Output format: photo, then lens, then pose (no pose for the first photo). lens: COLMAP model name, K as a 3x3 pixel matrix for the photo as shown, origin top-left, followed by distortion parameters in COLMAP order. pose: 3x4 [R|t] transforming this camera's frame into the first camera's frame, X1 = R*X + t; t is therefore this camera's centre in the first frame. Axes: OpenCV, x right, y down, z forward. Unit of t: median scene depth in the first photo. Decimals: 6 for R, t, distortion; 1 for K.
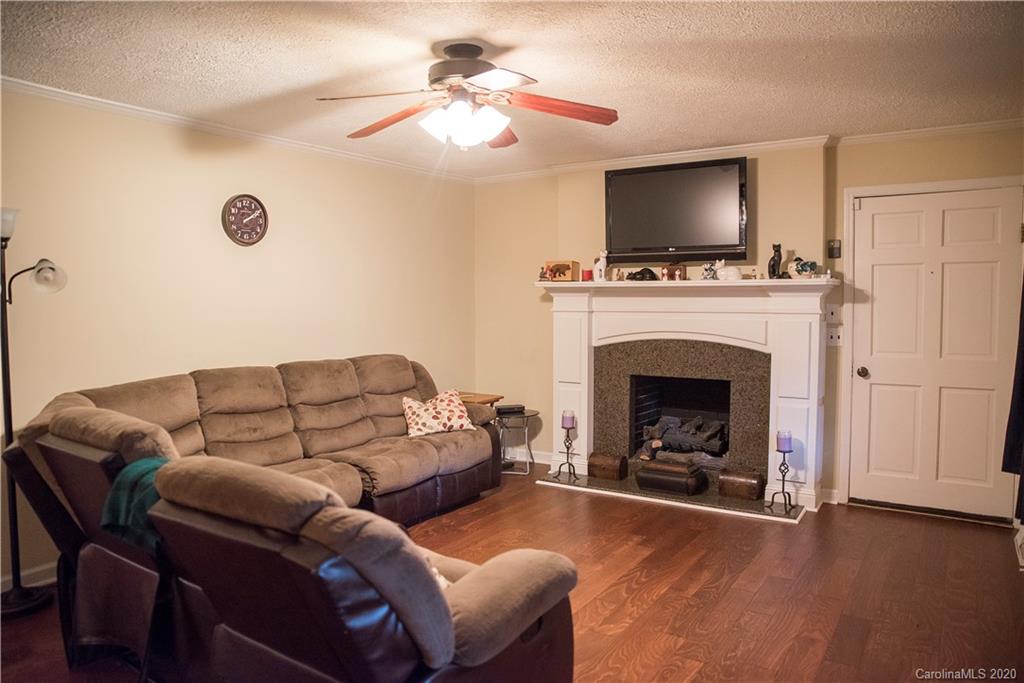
lens RADIAL K [[704.7, 0, 511.7], [0, 704.7, 338.1], [0, 0, 1]] dist [-0.087047, 0.041159]
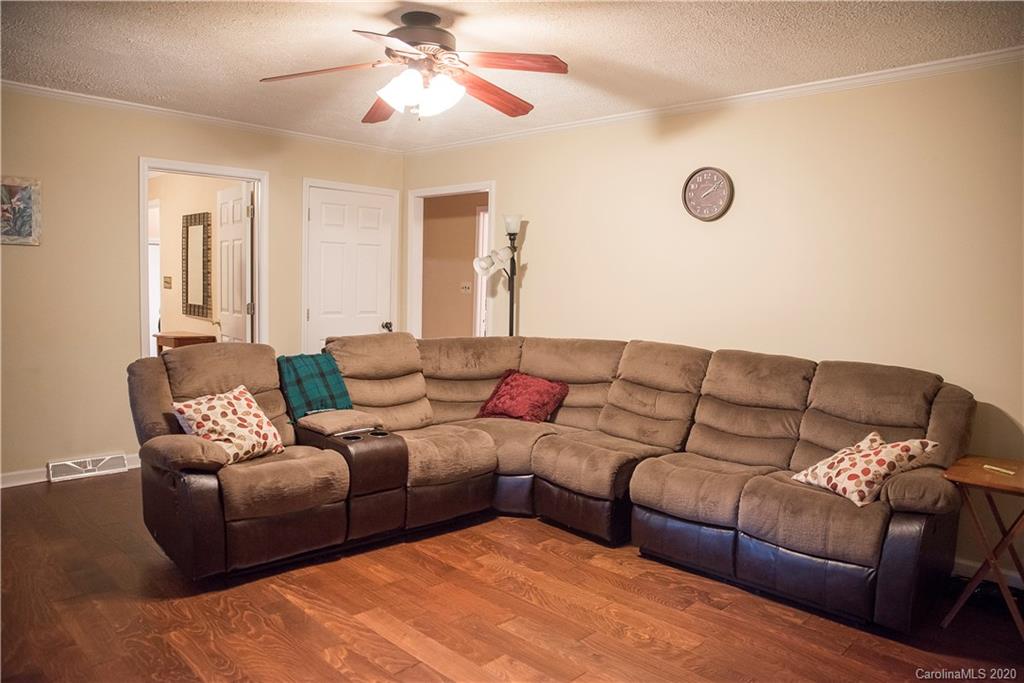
lens RADIAL K [[704.7, 0, 503.8], [0, 704.7, 347.3], [0, 0, 1]] dist [-0.087047, 0.041159]
pose [[-0.200210, 0.088555, -0.975743, 0.371435], [-0.078196, 0.991286, 0.106010, -0.024206], [0.976628, 0.097524, -0.191541, 0.552012]]
